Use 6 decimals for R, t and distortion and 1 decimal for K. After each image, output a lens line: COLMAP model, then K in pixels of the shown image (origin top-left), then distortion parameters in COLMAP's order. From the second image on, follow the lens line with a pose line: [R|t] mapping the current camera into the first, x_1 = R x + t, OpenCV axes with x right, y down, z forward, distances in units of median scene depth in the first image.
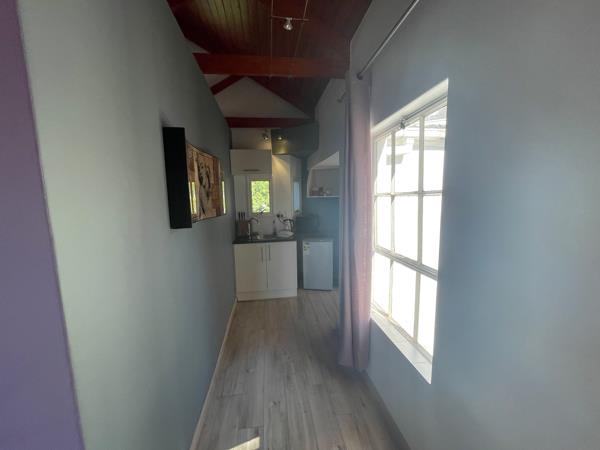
lens RADIAL K [[238.2, 0, 301.7], [0, 238.2, 226.4], [0, 0, 1]] dist [-0.003266, -0.000490]
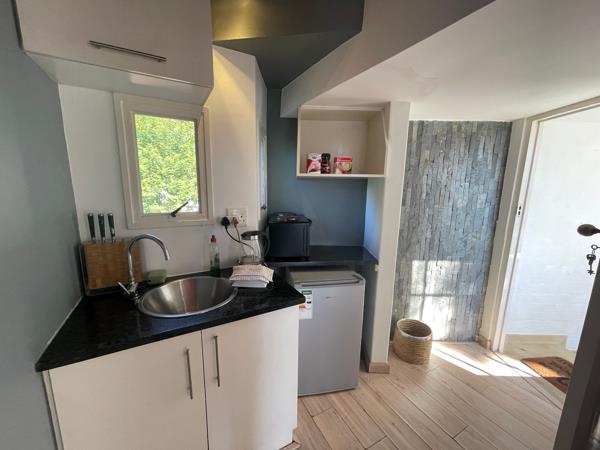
lens RADIAL K [[238.2, 0, 296.1], [0, 238.2, 221.2], [0, 0, 1]] dist [-0.003266, -0.000490]
pose [[0.929178, -0.020982, 0.369036, -0.132682], [0.007964, 0.999292, 0.036764, -0.059343], [-0.369546, -0.031222, 0.928688, 0.625990]]
